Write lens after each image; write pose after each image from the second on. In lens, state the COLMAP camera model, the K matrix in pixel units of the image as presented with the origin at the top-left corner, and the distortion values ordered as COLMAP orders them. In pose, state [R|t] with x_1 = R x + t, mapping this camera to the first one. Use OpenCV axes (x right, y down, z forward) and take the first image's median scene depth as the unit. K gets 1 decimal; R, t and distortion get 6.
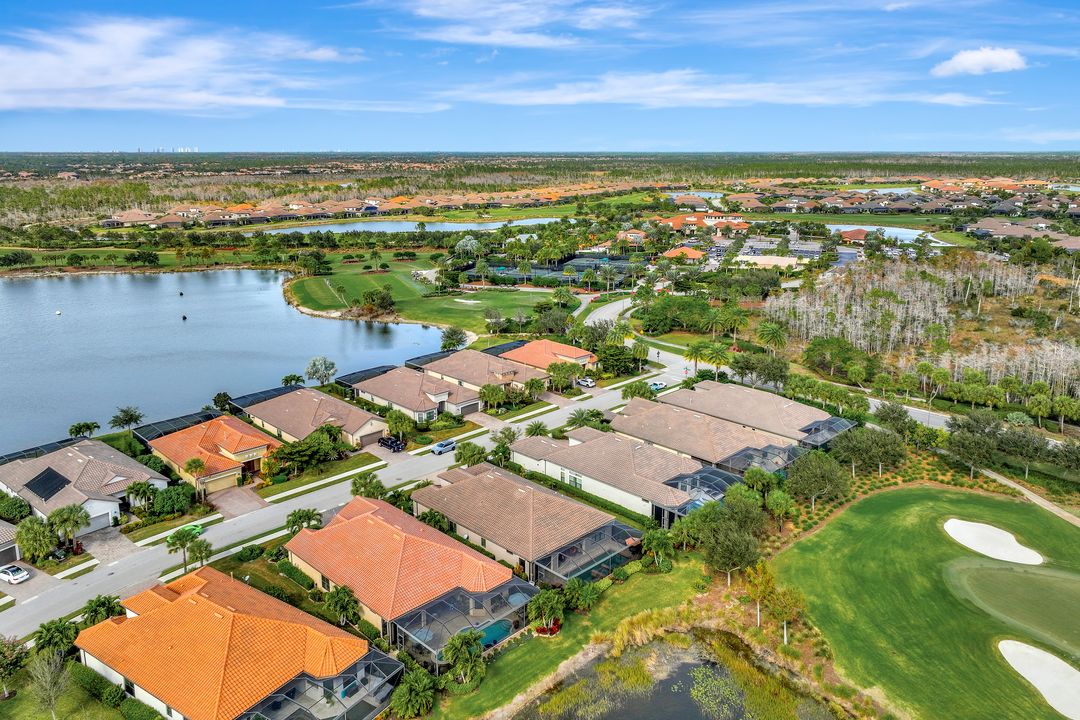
lens RADIAL K [[759.1, 0, 540.0], [0, 759.1, 360.0], [0, 0, 1]] dist [0.003043, 0.003117]
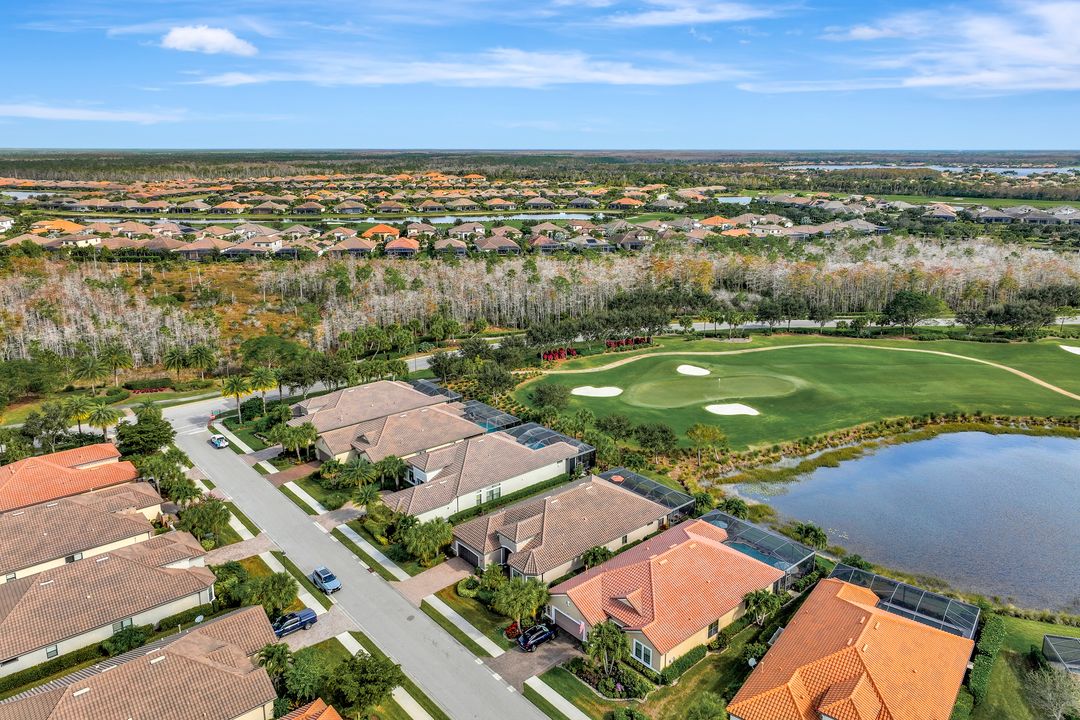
lens RADIAL K [[745.3, 0, 540.0], [0, 745.3, 360.0], [0, 0, 1]] dist [-0.003109, -0.001491]
pose [[0.073940, -0.272700, 0.959254, -0.838541], [0.262703, 0.933239, 0.245056, -0.225543], [-0.962040, 0.233879, 0.140643, 0.774727]]
